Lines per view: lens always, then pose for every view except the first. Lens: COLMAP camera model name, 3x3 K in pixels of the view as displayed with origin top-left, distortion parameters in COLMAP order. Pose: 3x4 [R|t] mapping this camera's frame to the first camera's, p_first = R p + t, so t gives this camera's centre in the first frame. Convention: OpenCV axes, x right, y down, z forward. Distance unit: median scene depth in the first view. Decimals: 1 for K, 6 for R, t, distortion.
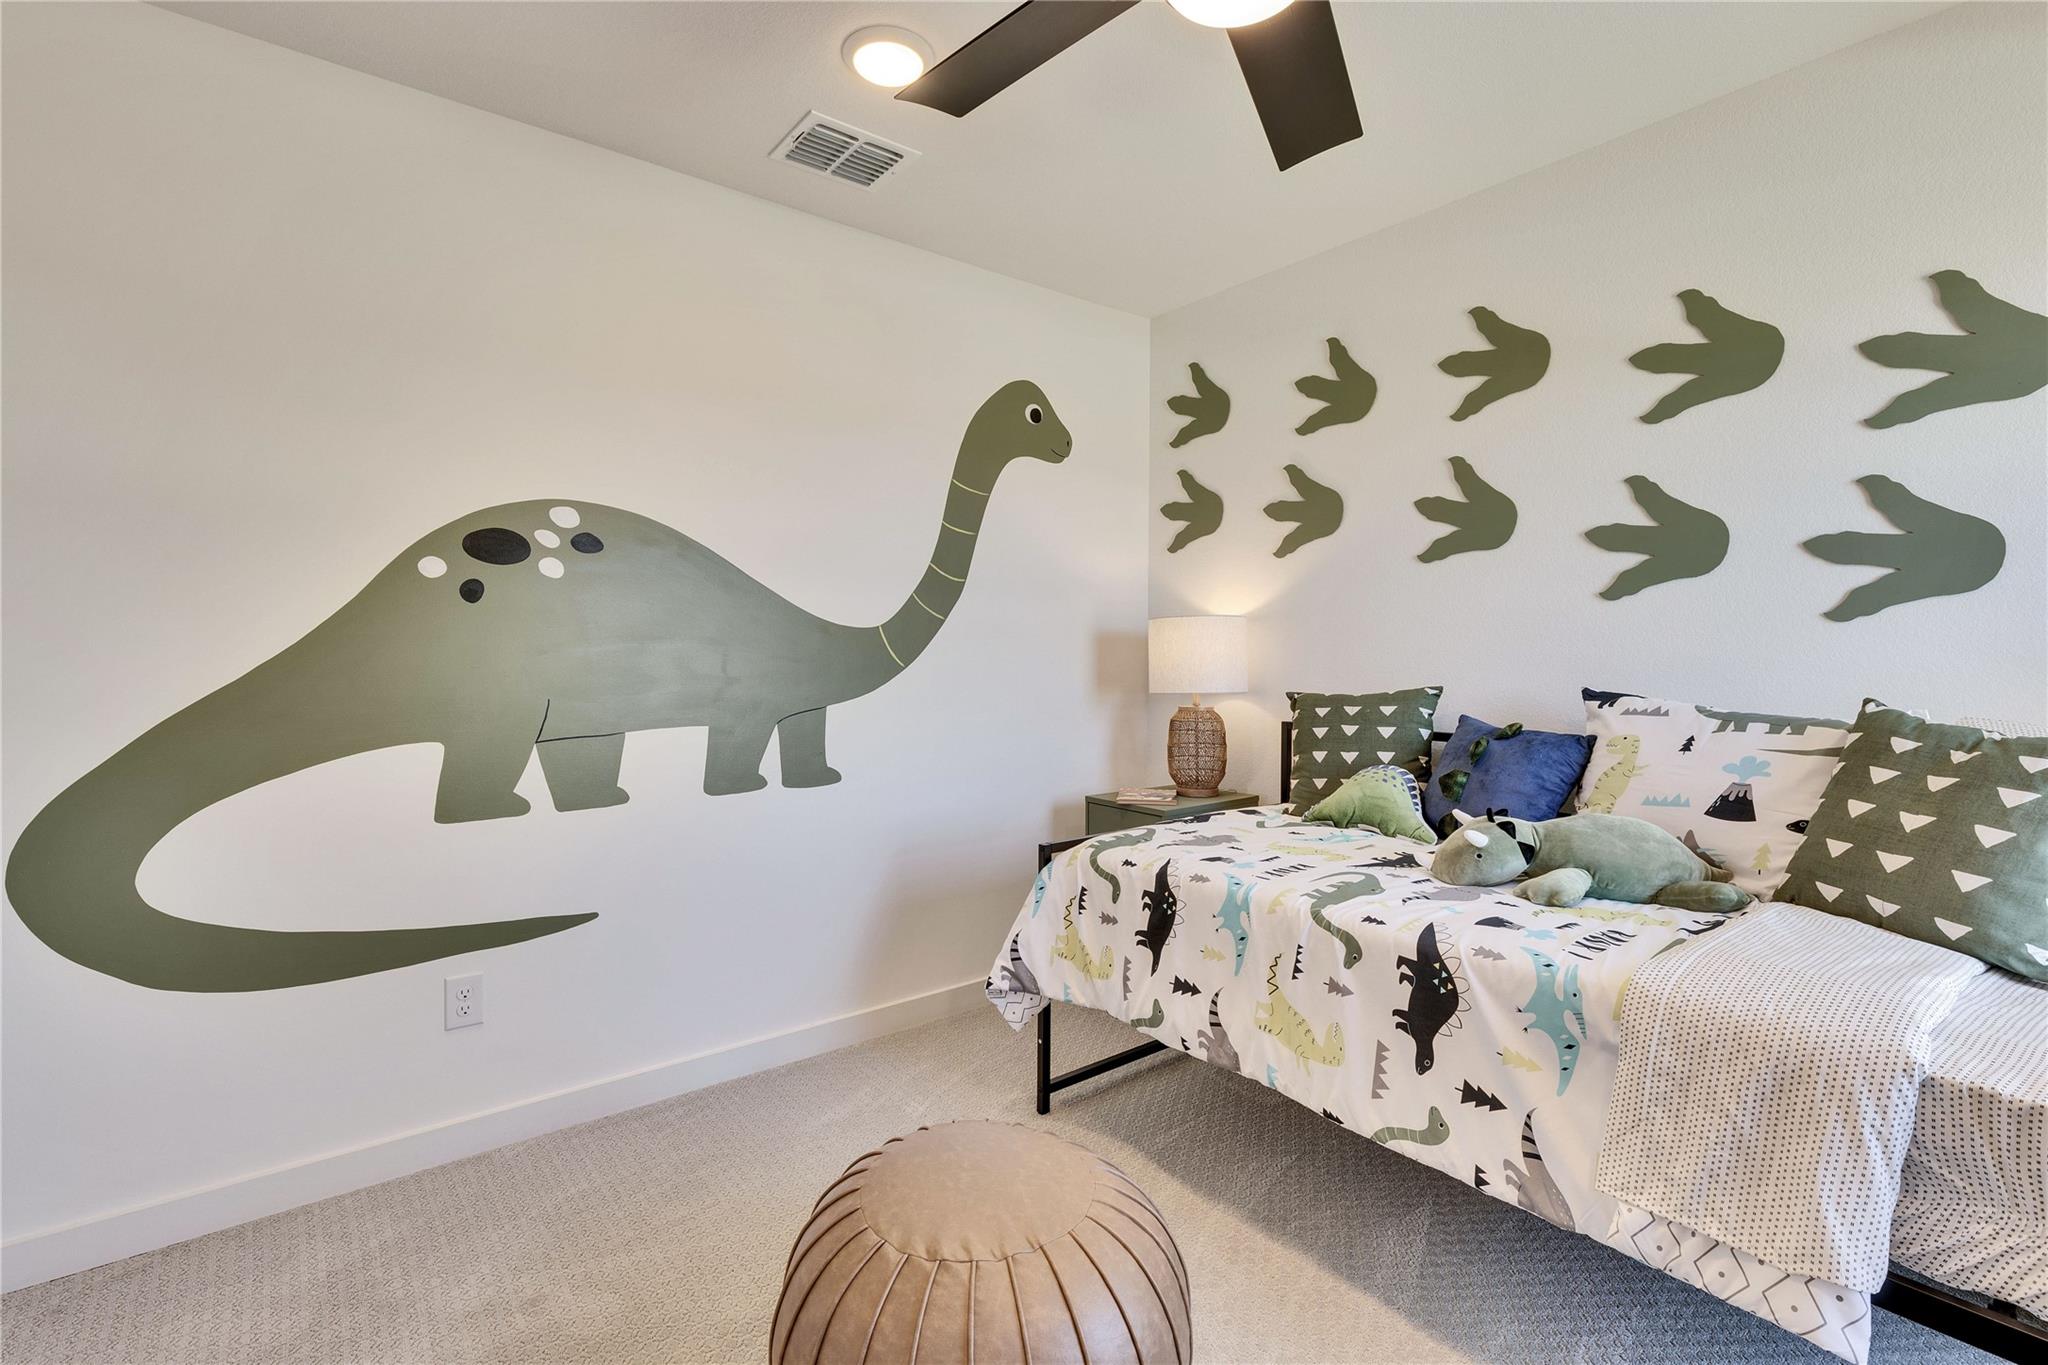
lens RADIAL K [[933.6, 0, 1030.9], [0, 933.6, 681.9], [0, 0, 1]] dist [0.007921, -0.003373]
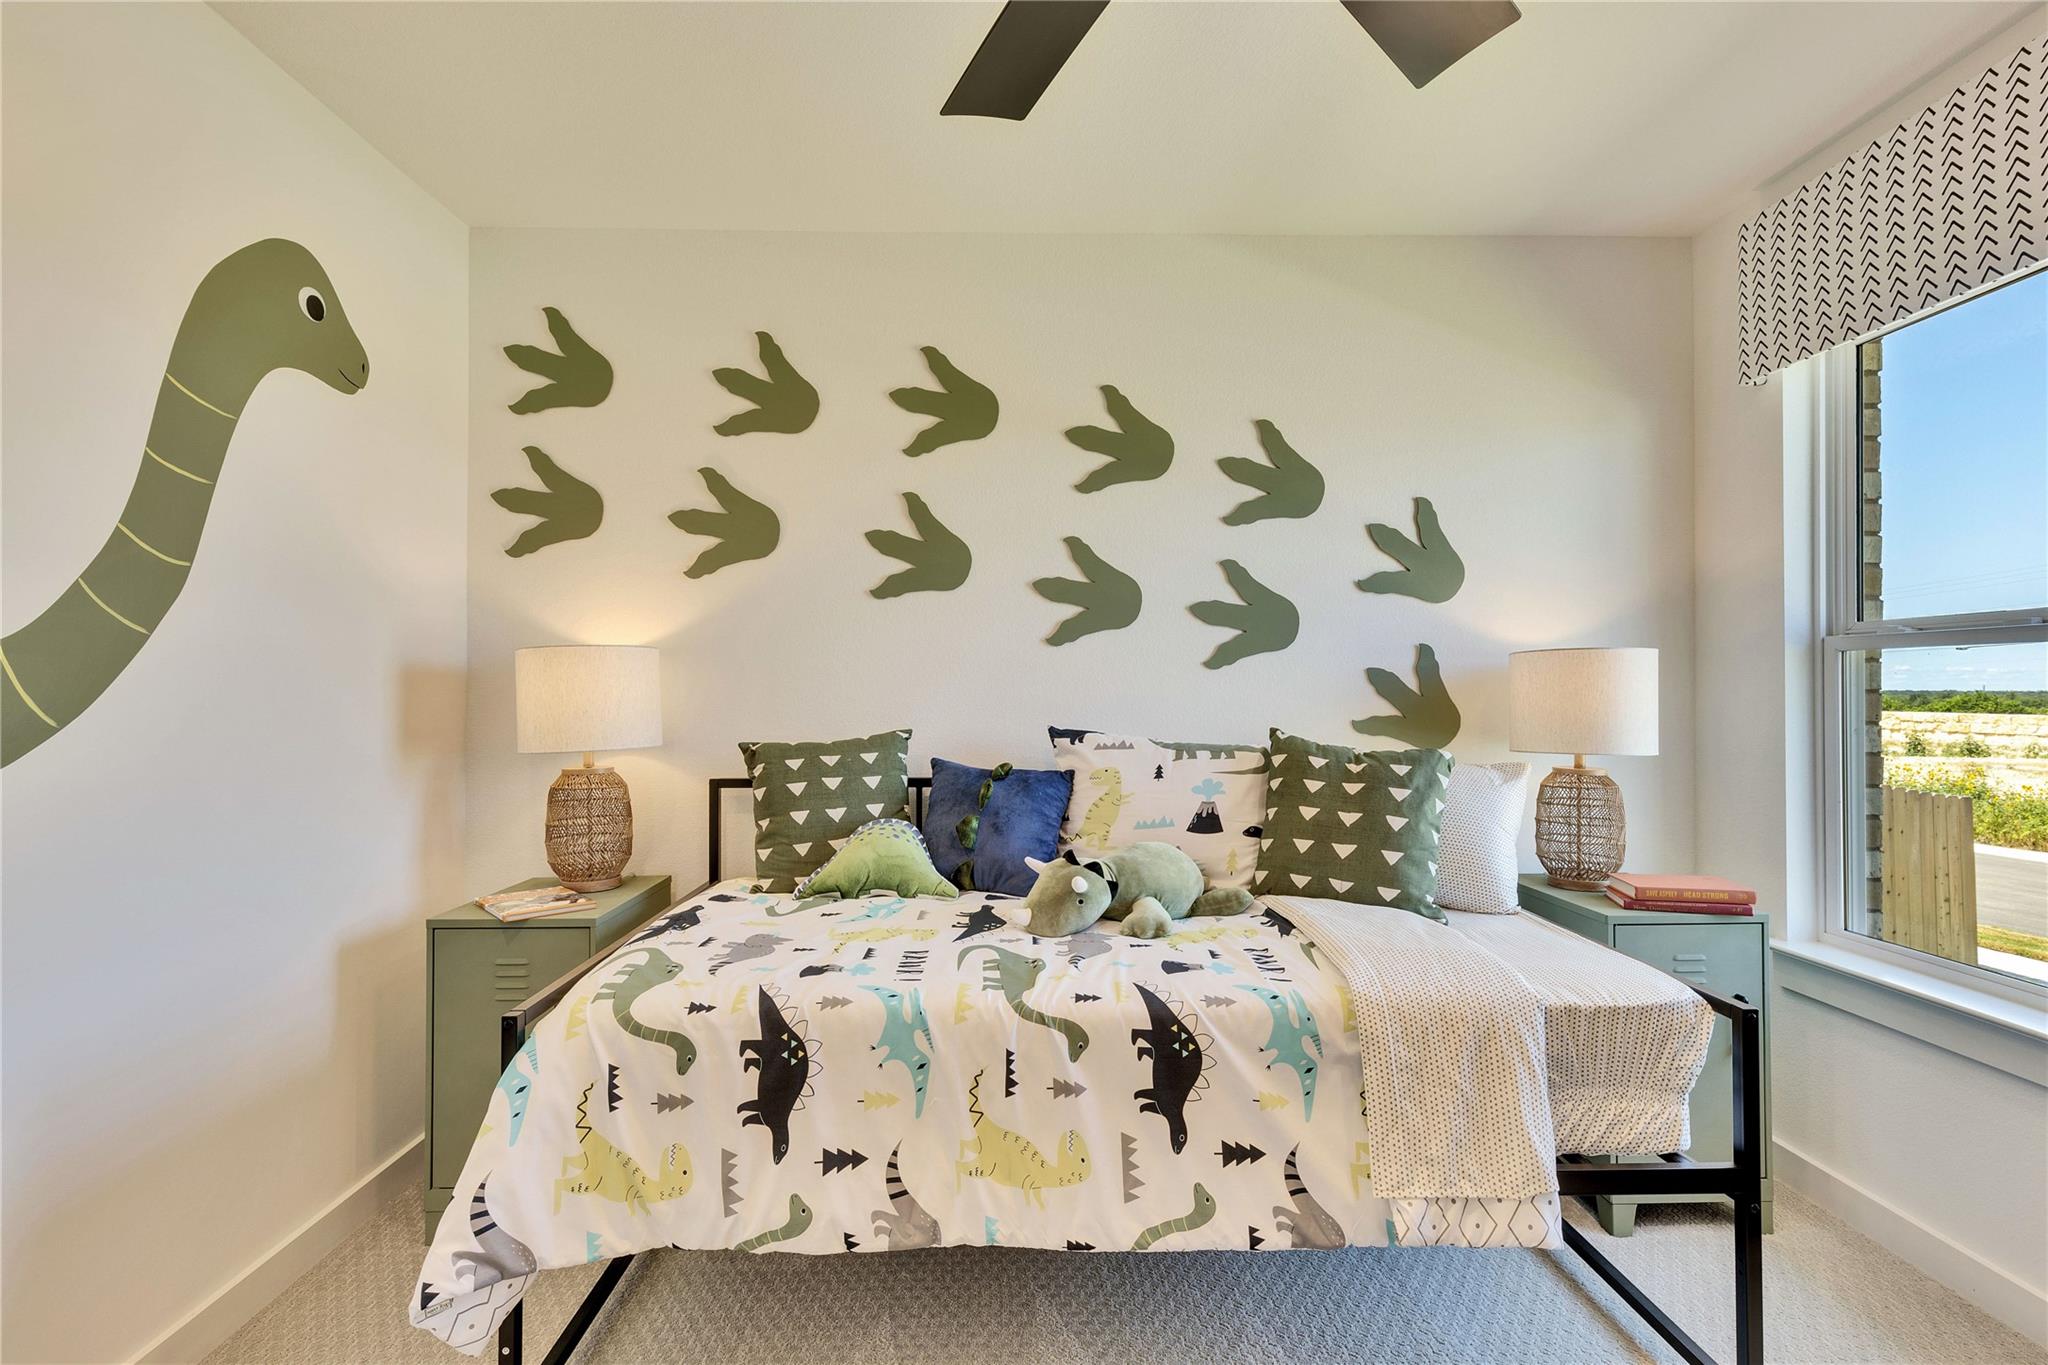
lens RADIAL K [[933.6, 0, 1024.5], [0, 933.6, 680.3], [0, 0, 1]] dist [0.007921, -0.003373]
pose [[0.600250, 0.007728, 0.799775, -0.289337], [0.027859, 0.999145, -0.030563, -0.014830], [-0.799327, 0.040626, 0.599521, 0.385724]]
